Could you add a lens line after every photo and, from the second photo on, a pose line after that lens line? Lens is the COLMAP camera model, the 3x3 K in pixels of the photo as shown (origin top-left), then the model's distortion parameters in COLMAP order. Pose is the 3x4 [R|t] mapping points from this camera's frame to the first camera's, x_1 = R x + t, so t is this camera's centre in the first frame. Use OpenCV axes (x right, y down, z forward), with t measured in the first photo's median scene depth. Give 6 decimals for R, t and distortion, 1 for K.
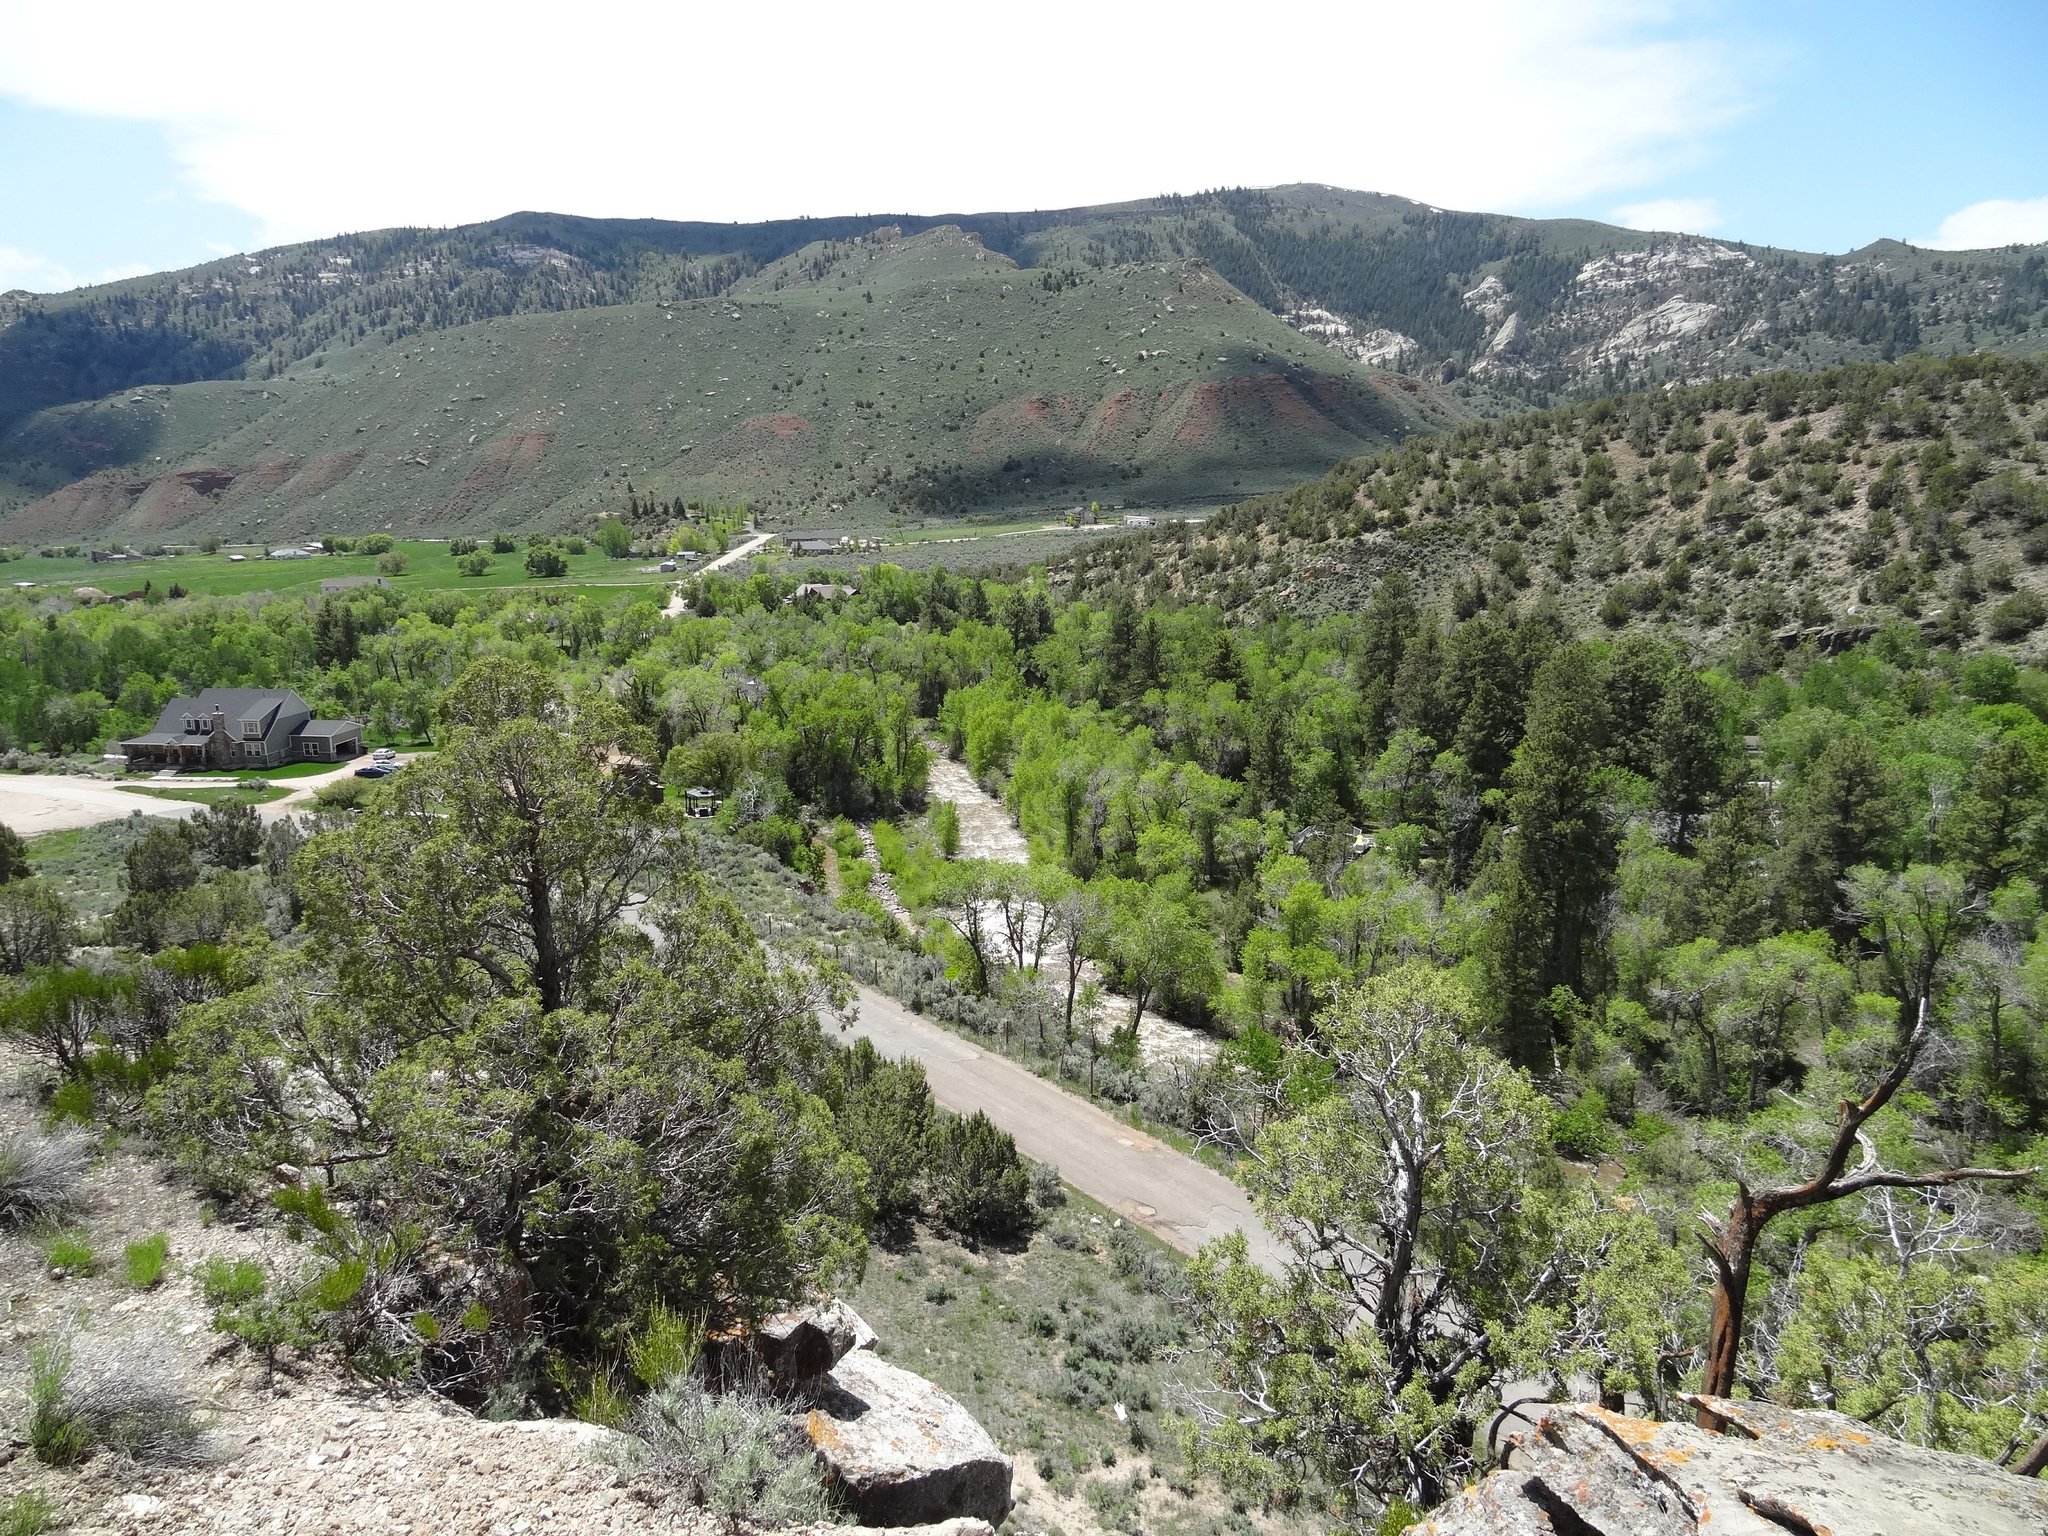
lens RADIAL K [[1394.1, 0, 1024.0], [0, 1394.1, 768.0], [0, 0, 1]] dist [-0.013549, 0.011912]
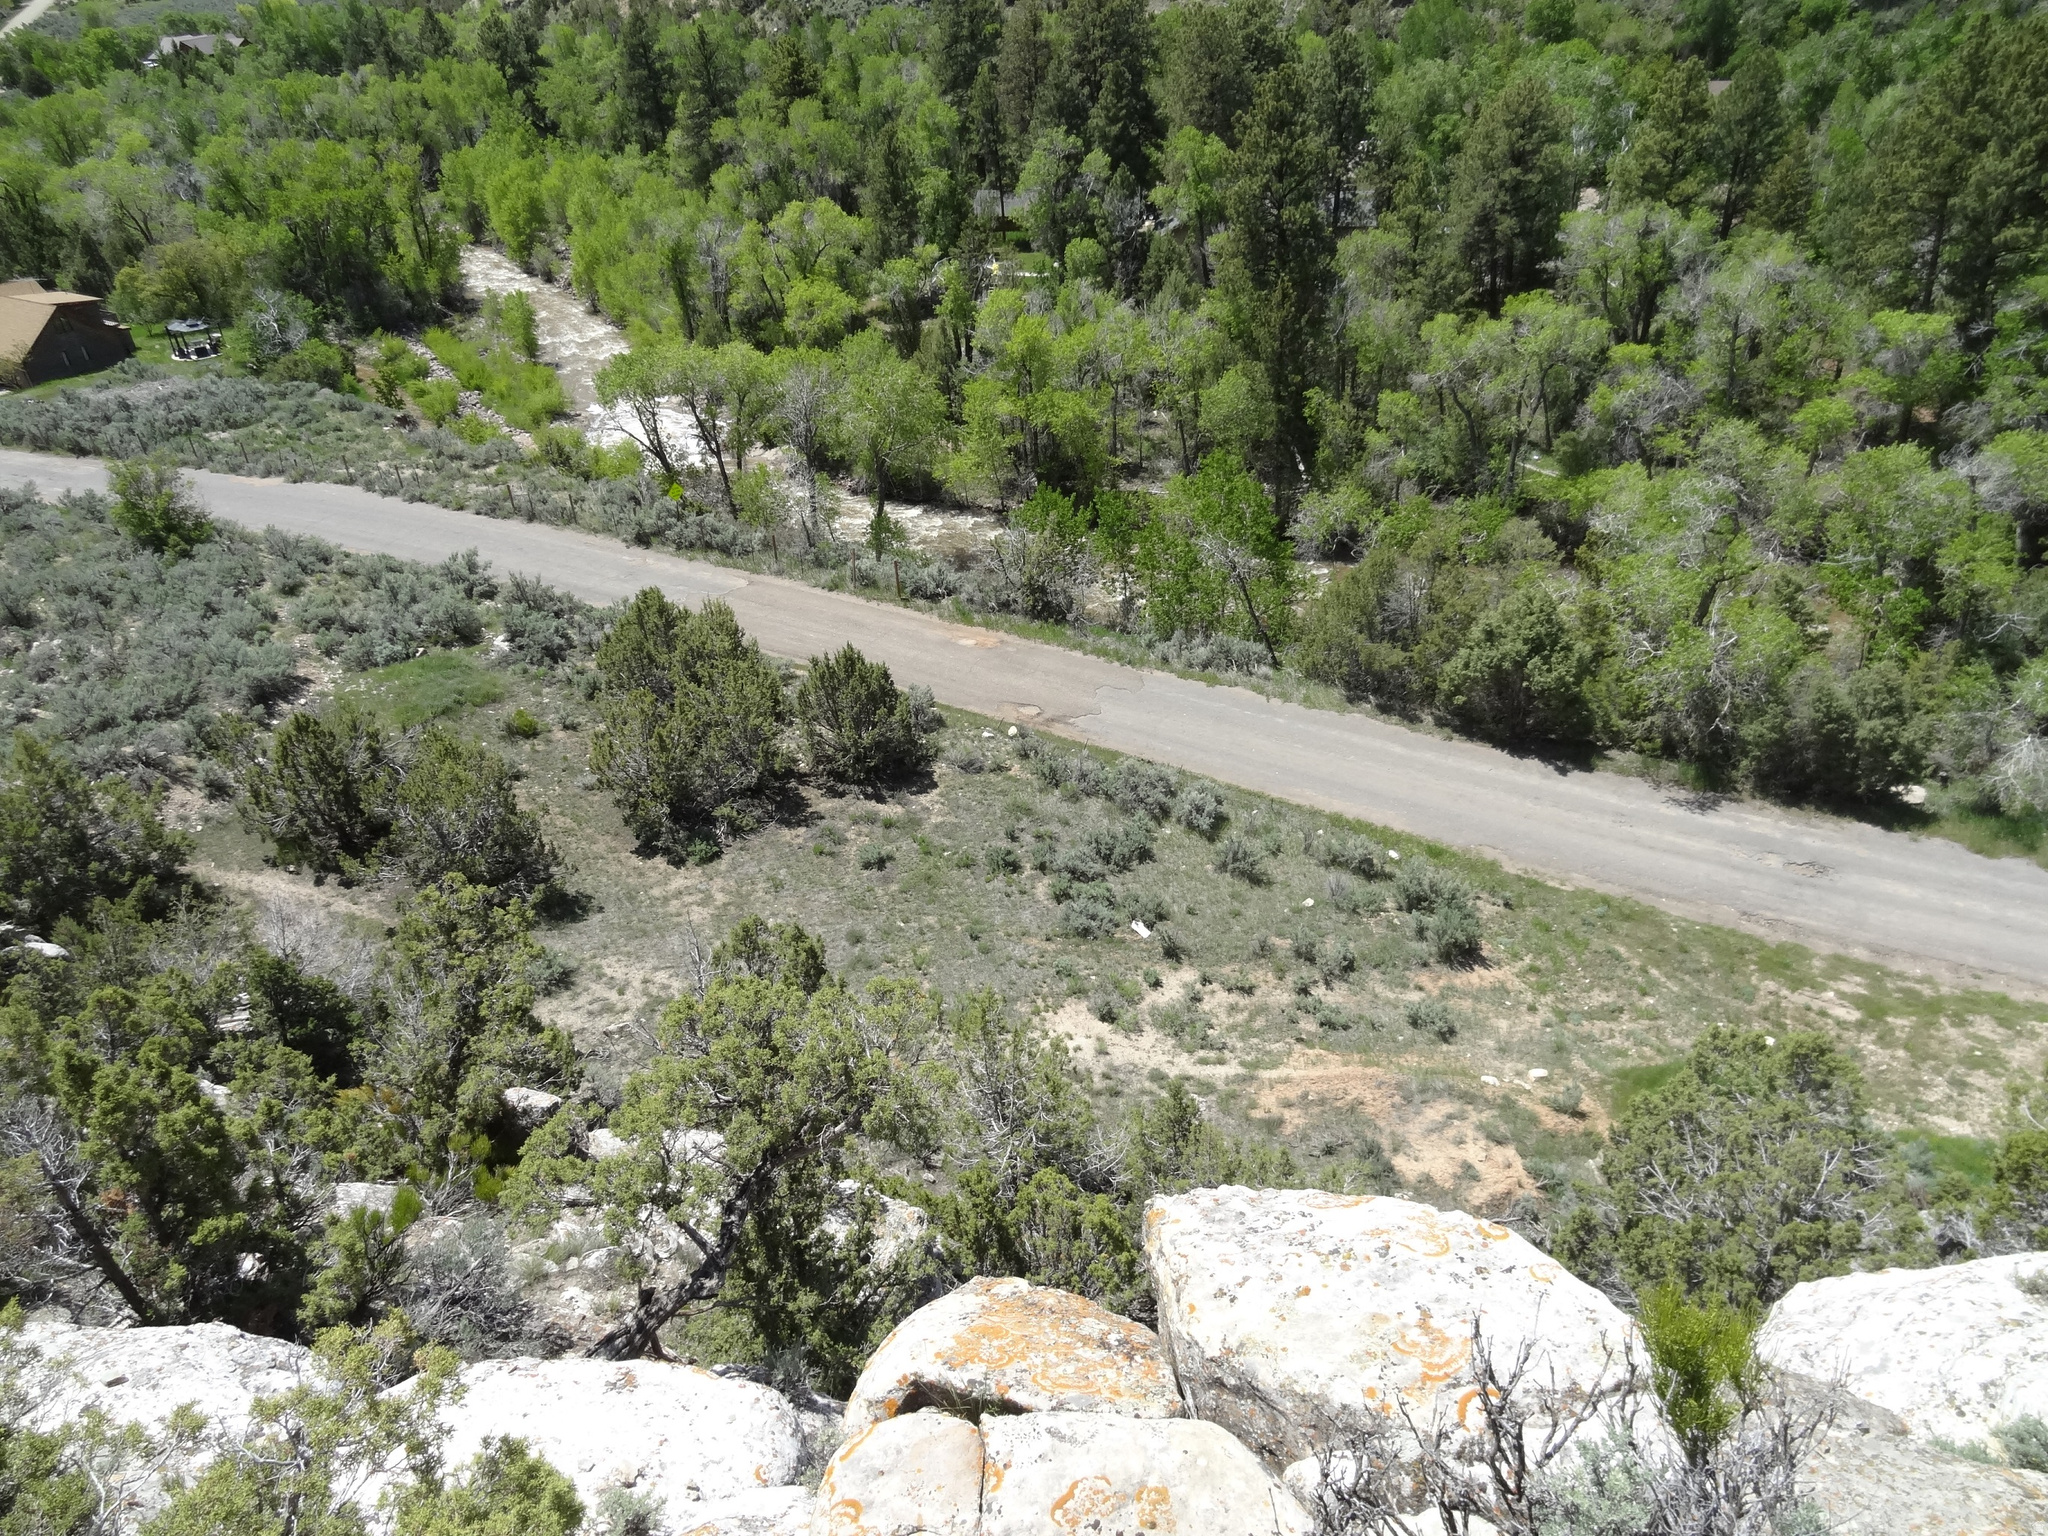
lens RADIAL K [[1394.1, 0, 1024.0], [0, 1394.1, 768.0], [0, 0, 1]] dist [-0.013549, 0.011912]
pose [[0.931930, -0.237997, 0.273612, -0.125189], [0.120729, 0.915084, 0.384766, 0.003095], [-0.341952, -0.325542, 0.881528, 0.141510]]
